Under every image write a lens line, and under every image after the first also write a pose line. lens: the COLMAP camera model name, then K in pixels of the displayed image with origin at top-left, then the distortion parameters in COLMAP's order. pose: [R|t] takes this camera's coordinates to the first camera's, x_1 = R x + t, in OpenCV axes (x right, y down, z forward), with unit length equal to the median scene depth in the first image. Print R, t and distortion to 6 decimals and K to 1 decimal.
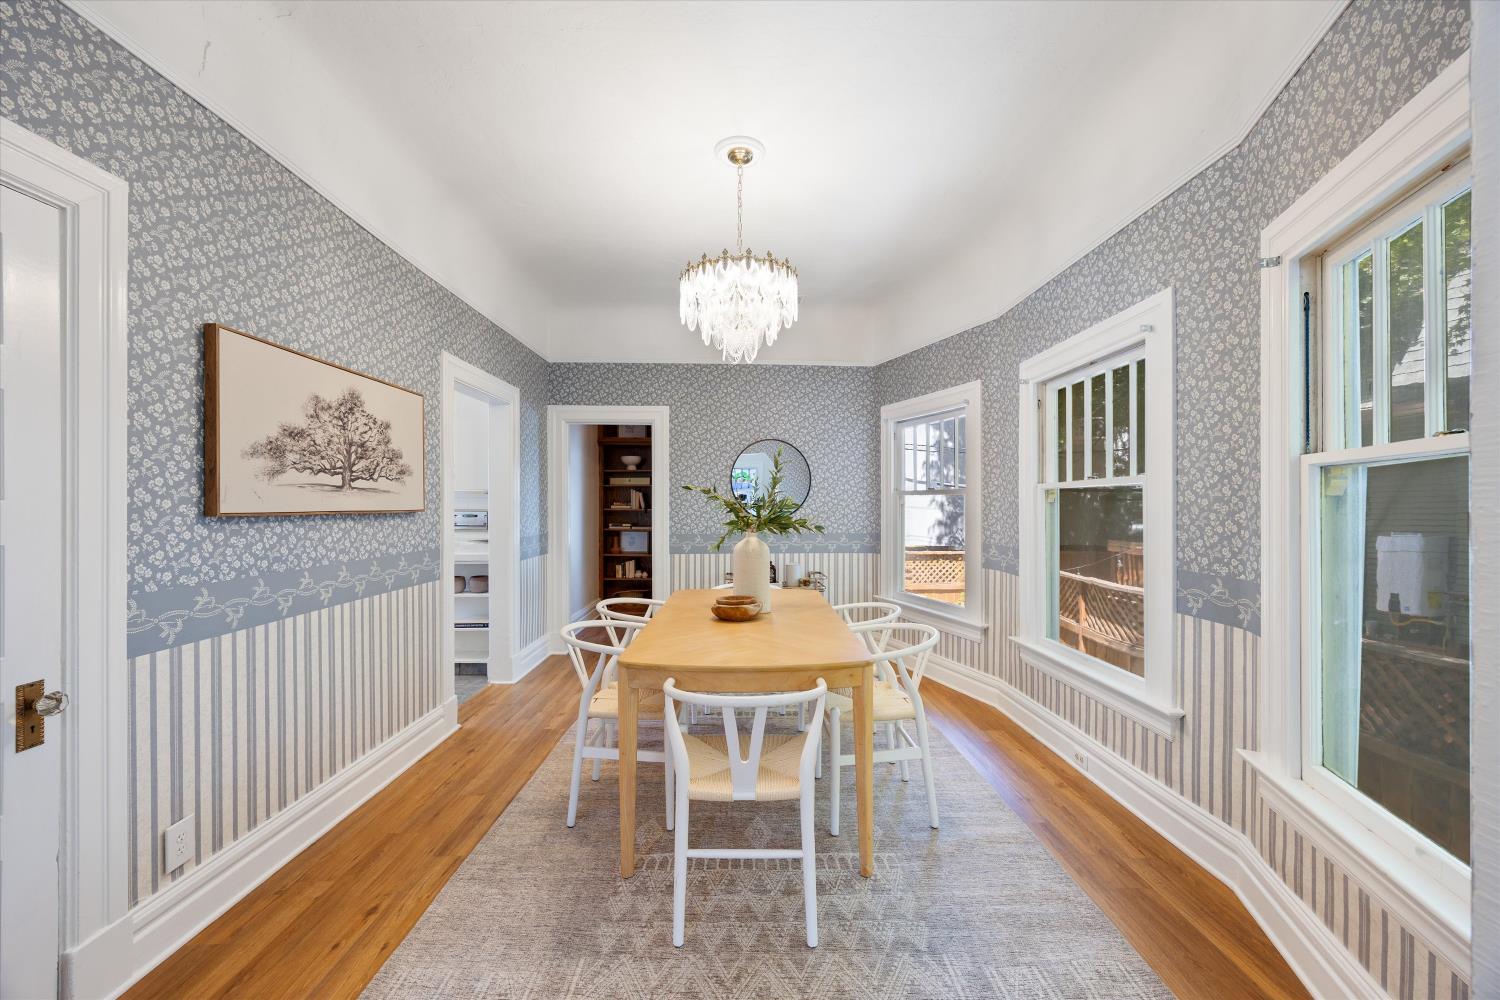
lens RADIAL K [[577.0, 0, 758.5], [0, 577.0, 498.8], [0, 0, 1]] dist [-0.002324, -0.000286]
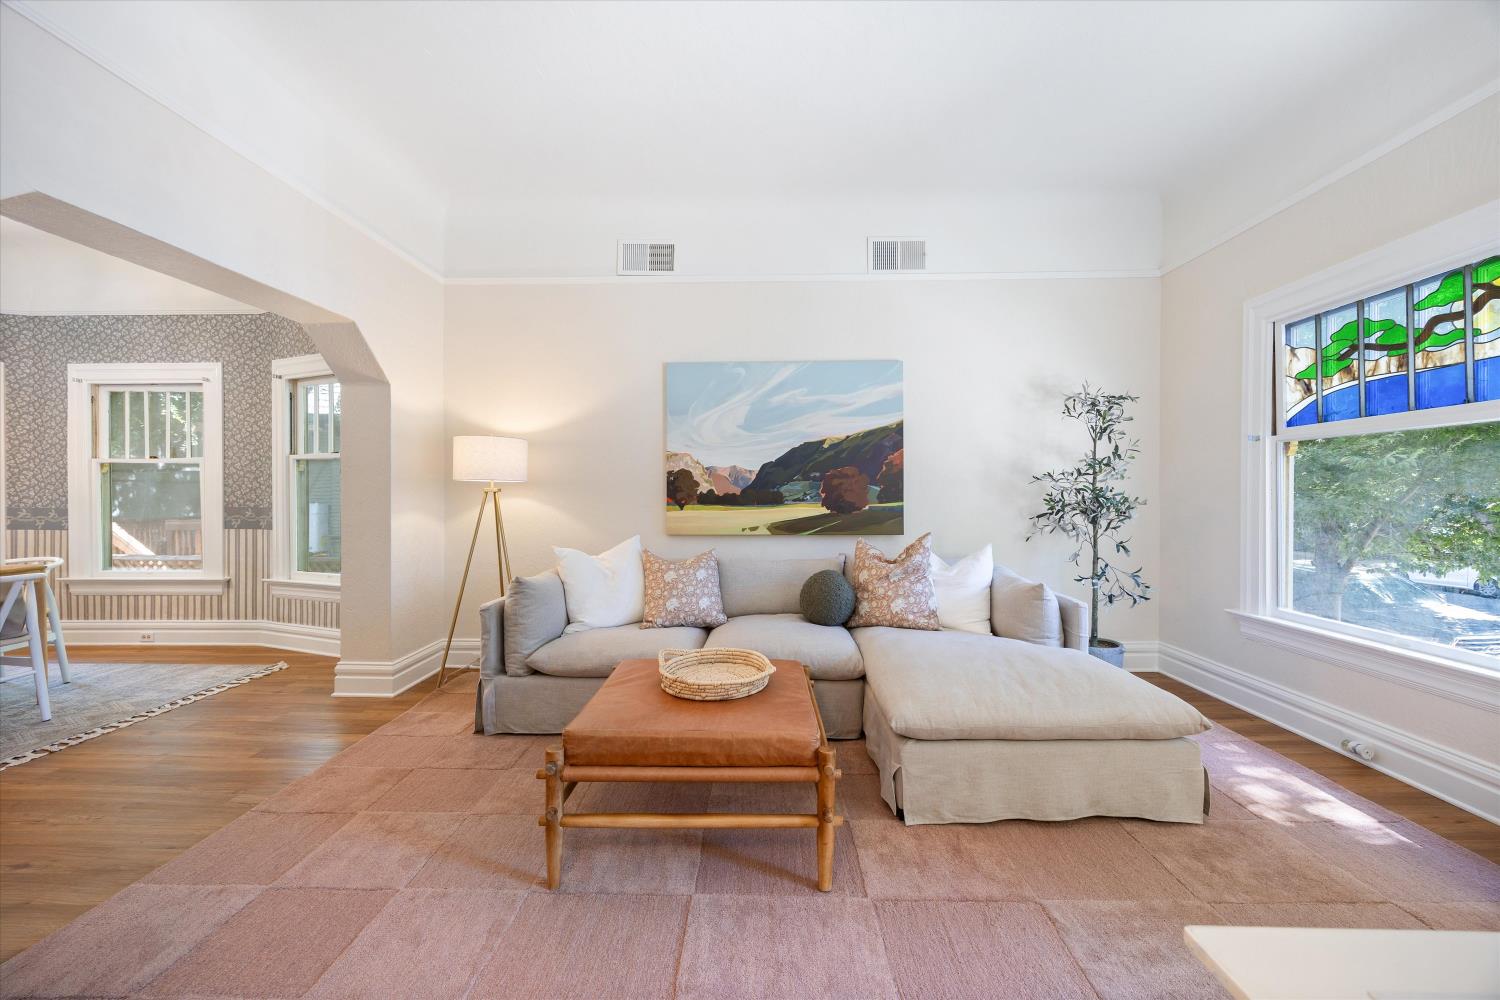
lens RADIAL K [[577.0, 0, 758.5], [0, 577.0, 498.8], [0, 0, 1]] dist [-0.002324, -0.000286]
pose [[0.055725, -0.020593, 0.998234, -1.155149], [-0.011560, 0.999707, 0.021269, 0.031786], [-0.998379, -0.012725, 0.055471, -0.947397]]
